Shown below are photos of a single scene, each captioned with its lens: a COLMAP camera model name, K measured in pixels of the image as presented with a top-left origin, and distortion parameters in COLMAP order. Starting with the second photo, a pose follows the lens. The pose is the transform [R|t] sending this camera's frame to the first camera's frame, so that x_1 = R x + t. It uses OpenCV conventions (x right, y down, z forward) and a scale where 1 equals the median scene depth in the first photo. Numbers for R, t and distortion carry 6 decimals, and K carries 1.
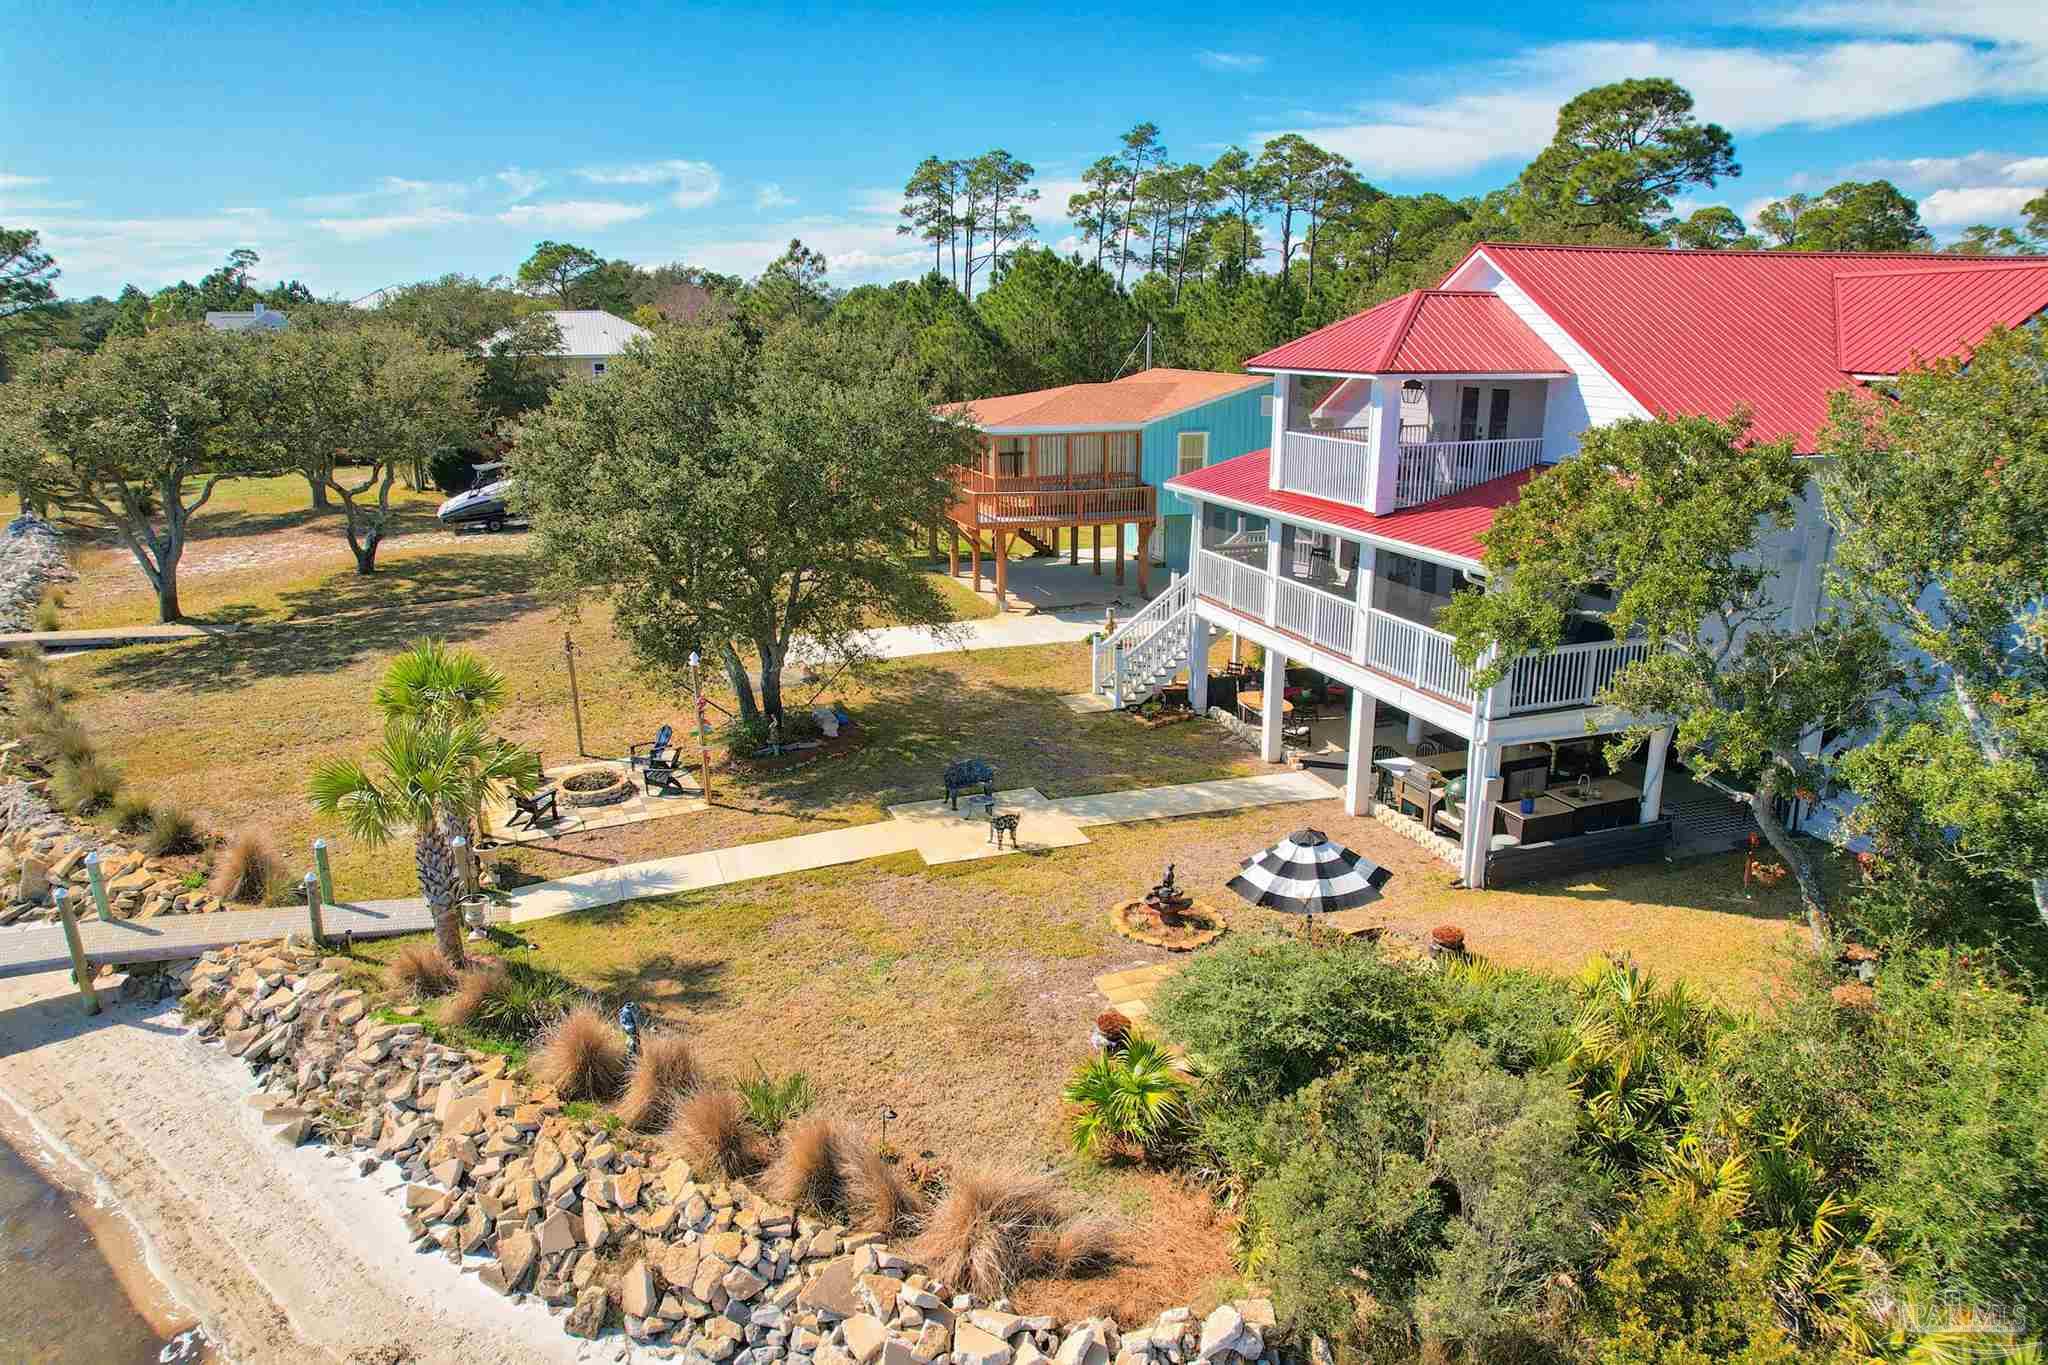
lens RADIAL K [[1307.6, 0, 1018.7], [0, 1307.6, 706.7], [0, 0, 1]] dist [-0.100000, 0.091515]
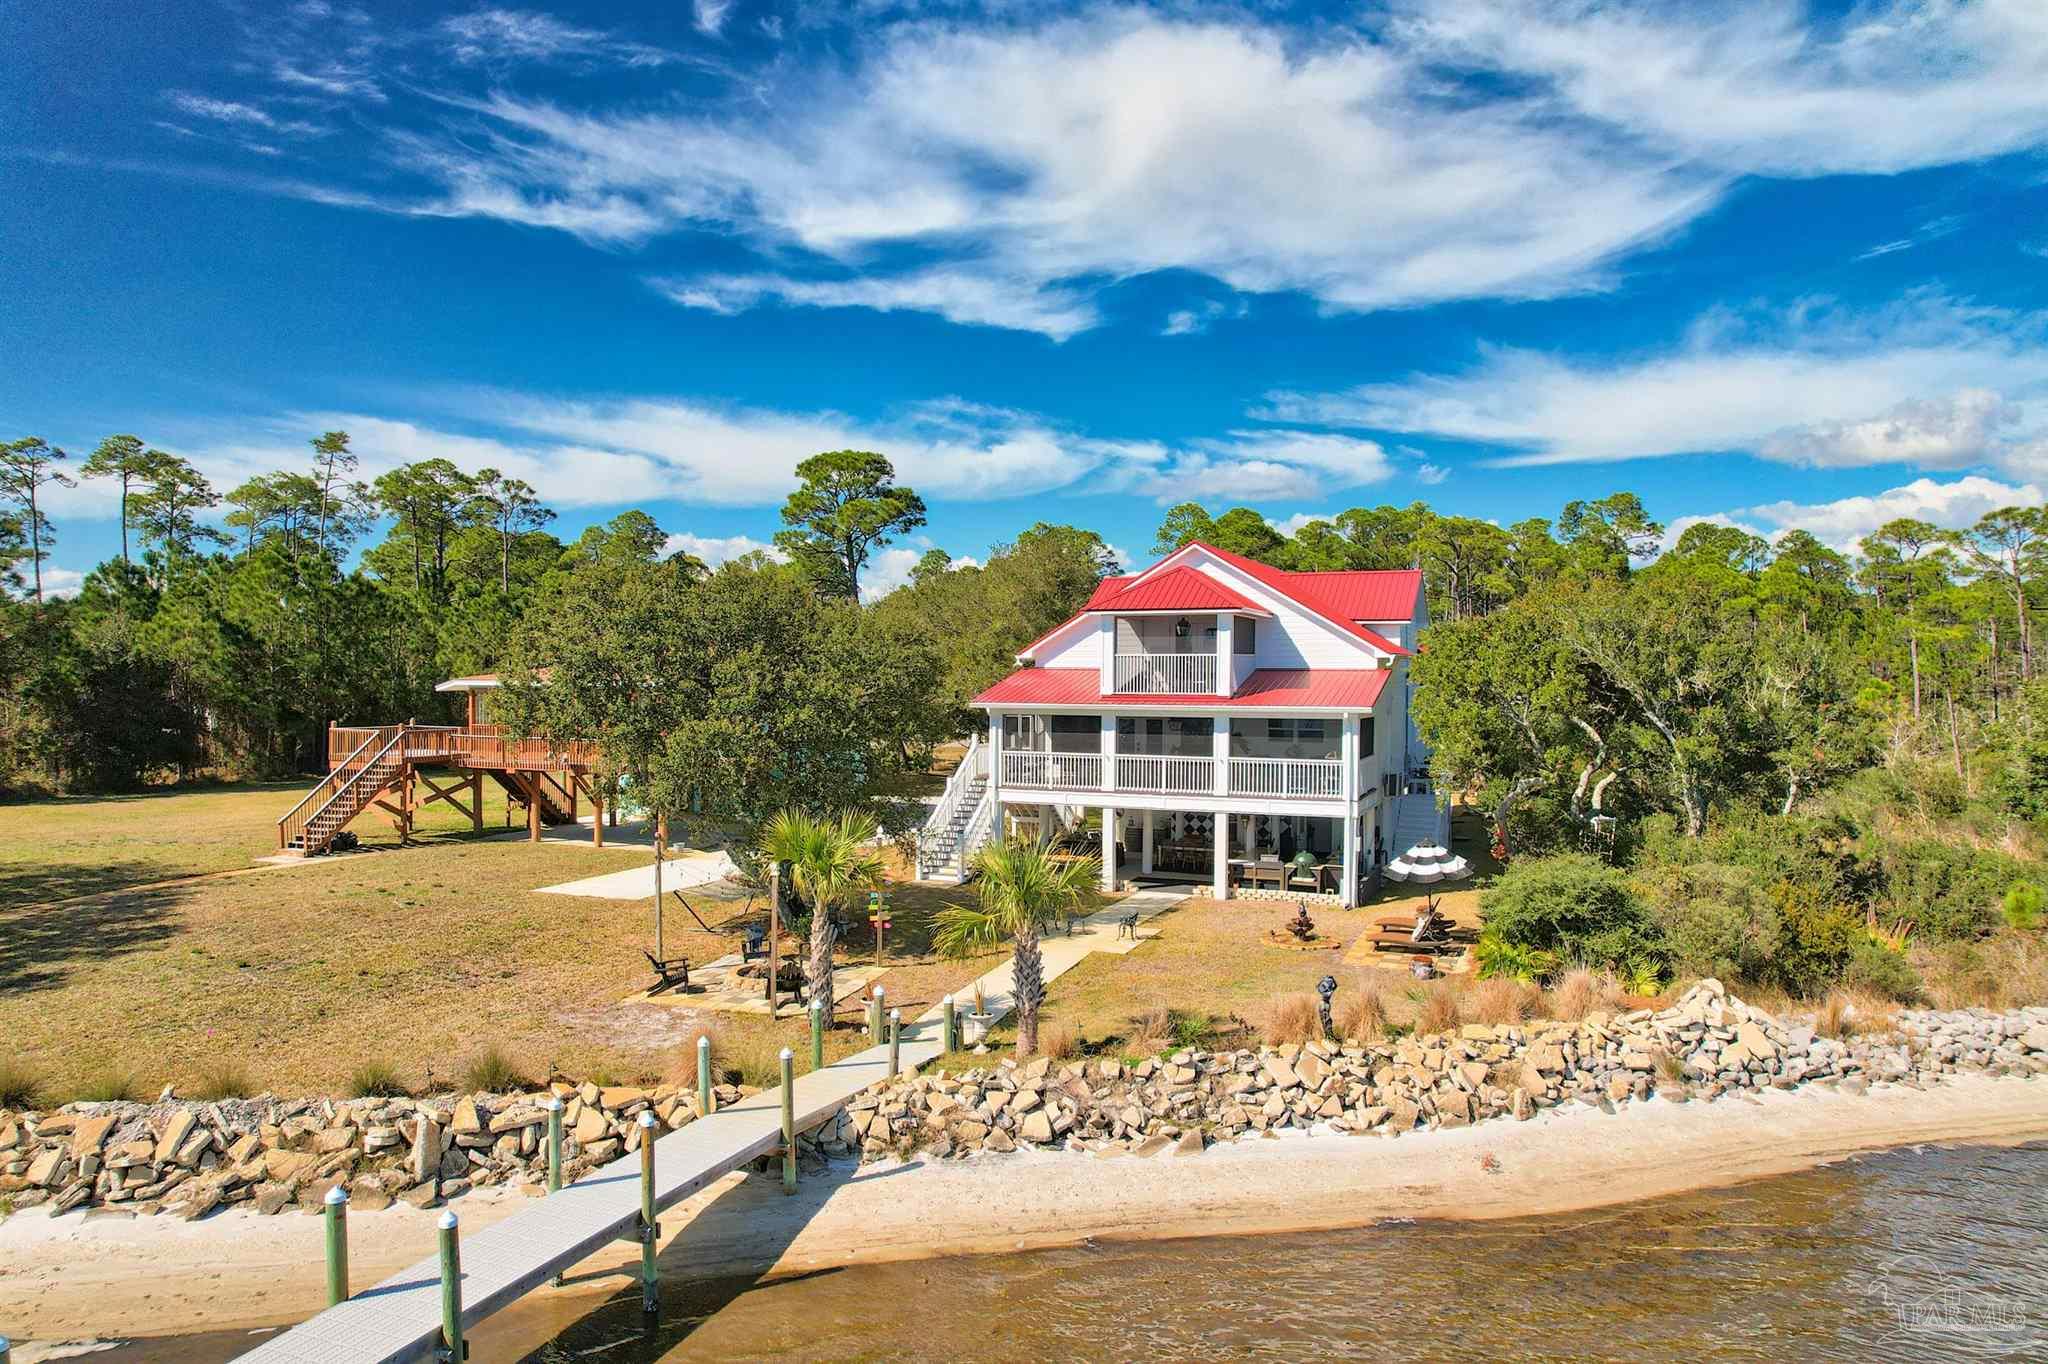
lens RADIAL K [[1307.6, 0, 1018.7], [0, 1307.6, 706.2], [0, 0, 1]] dist [-0.100000, 0.091515]
pose [[0.659929, -0.006169, 0.751303, -1.088271], [0.200966, 0.964980, -0.168601, 0.079440], [-0.723952, 0.262252, 0.638058, 0.179568]]
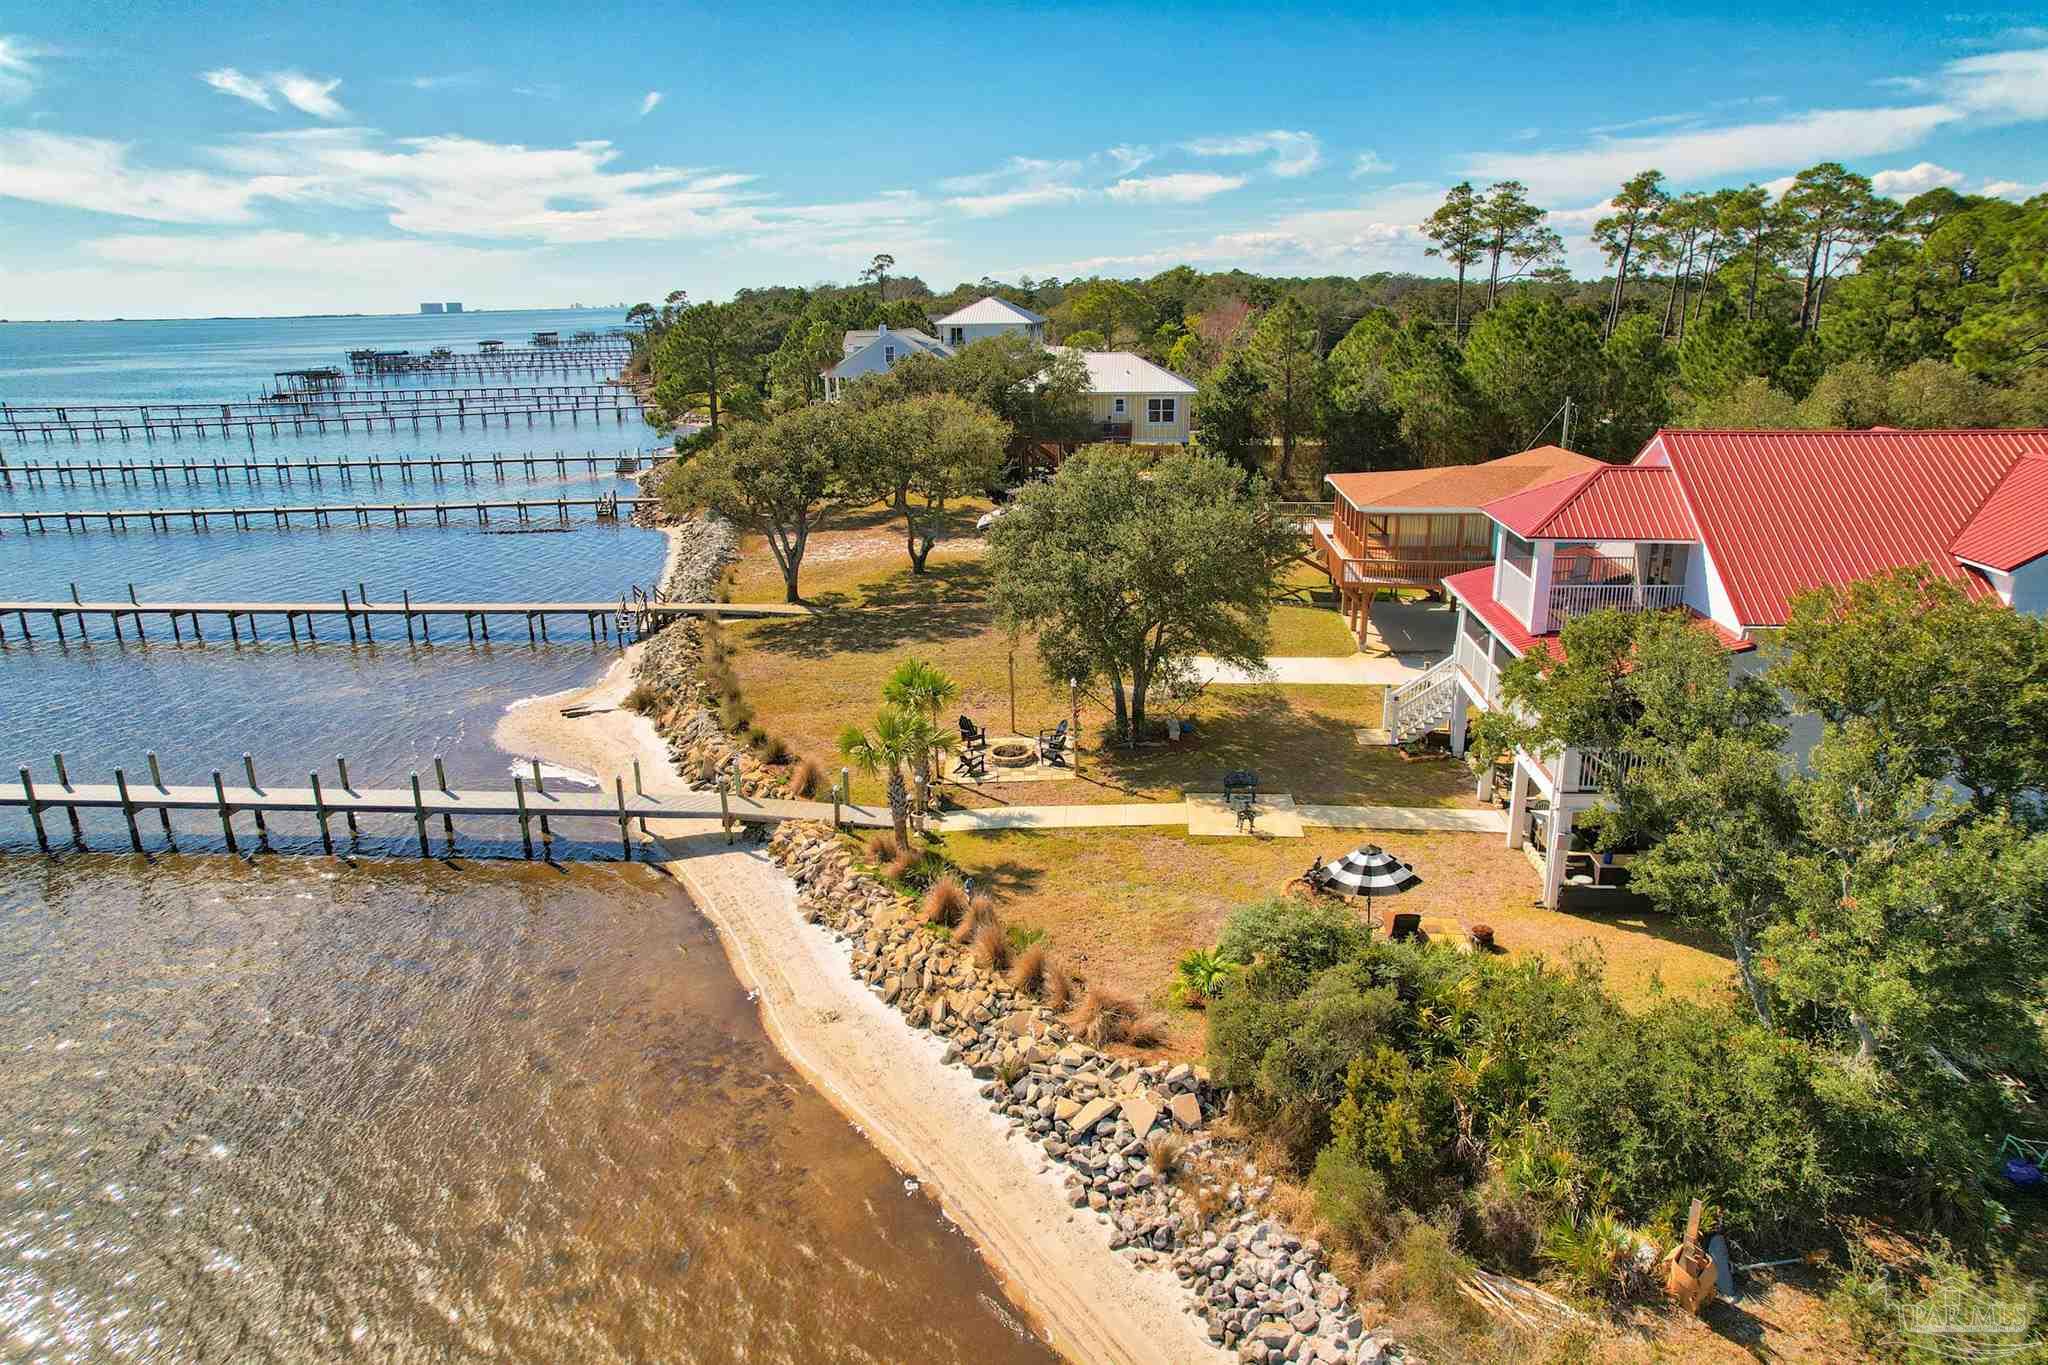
lens RADIAL K [[1307.6, 0, 1018.7], [0, 1307.6, 706.7], [0, 0, 1]] dist [-0.100000, 0.091515]
pose [[0.908629, 0.114326, -0.401651, 0.338185], [-0.103437, 0.993439, 0.048772, -0.081089], [0.404592, -0.002770, 0.914493, -0.481919]]
